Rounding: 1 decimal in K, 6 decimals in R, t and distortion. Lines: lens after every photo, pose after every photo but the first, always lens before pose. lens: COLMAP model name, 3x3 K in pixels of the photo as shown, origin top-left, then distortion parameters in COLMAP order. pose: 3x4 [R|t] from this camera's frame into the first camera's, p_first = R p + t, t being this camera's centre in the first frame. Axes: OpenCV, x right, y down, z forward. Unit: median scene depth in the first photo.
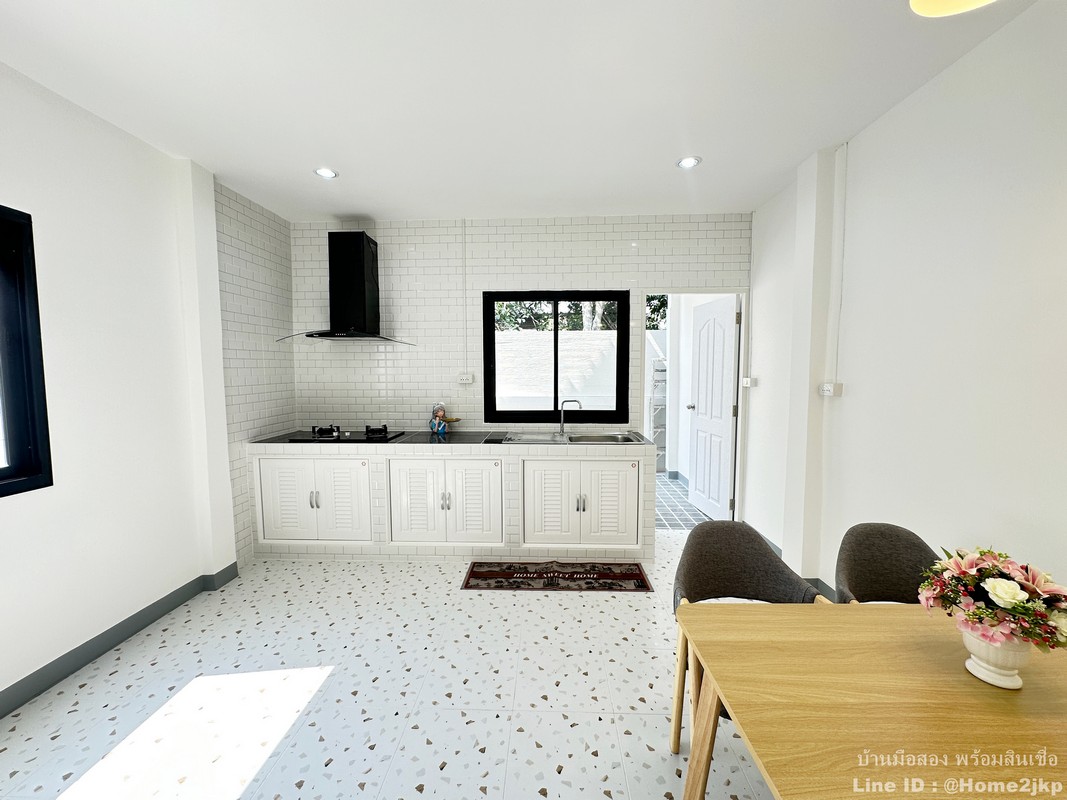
lens RADIAL K [[427.9, 0, 538.2], [0, 427.9, 402.4], [0, 0, 1]] dist [-0.003341, 0.000712]
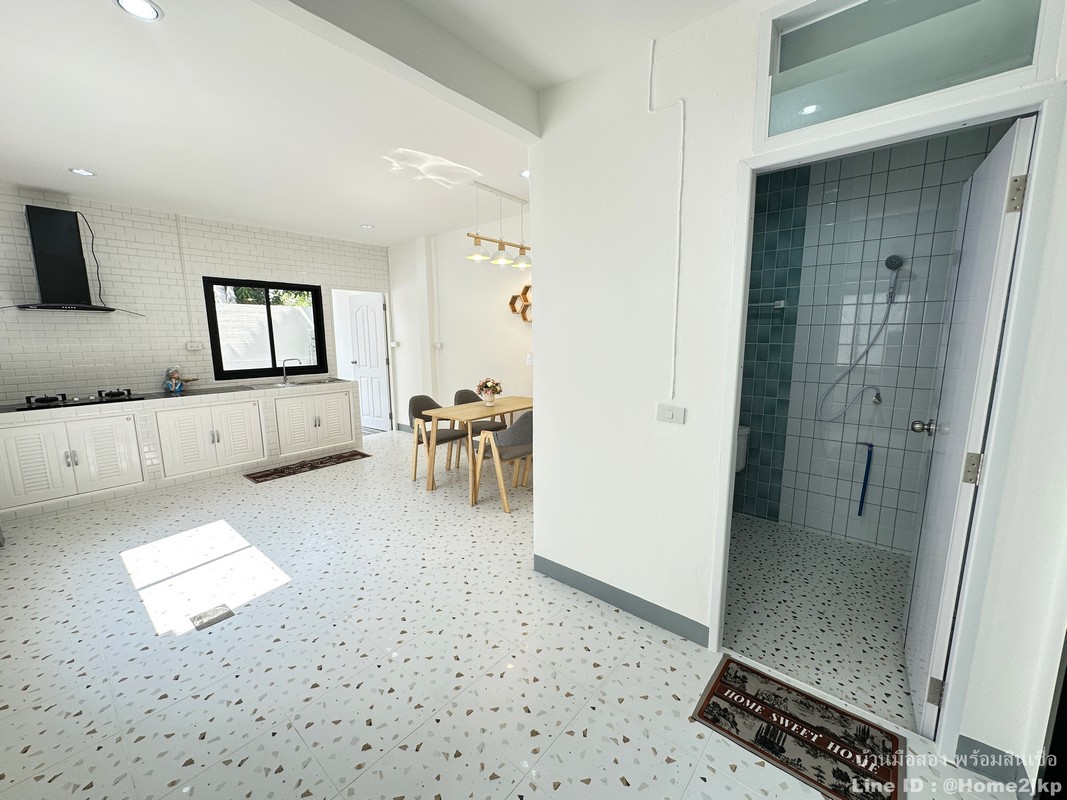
lens RADIAL K [[427.9, 0, 533.7], [0, 427.9, 401.4], [0, 0, 1]] dist [-0.003341, 0.000712]
pose [[0.620177, -0.123214, 0.774725, -0.566419], [0.066417, 0.992289, 0.104648, 0.041349], [-0.781645, -0.013445, 0.623578, -0.575205]]
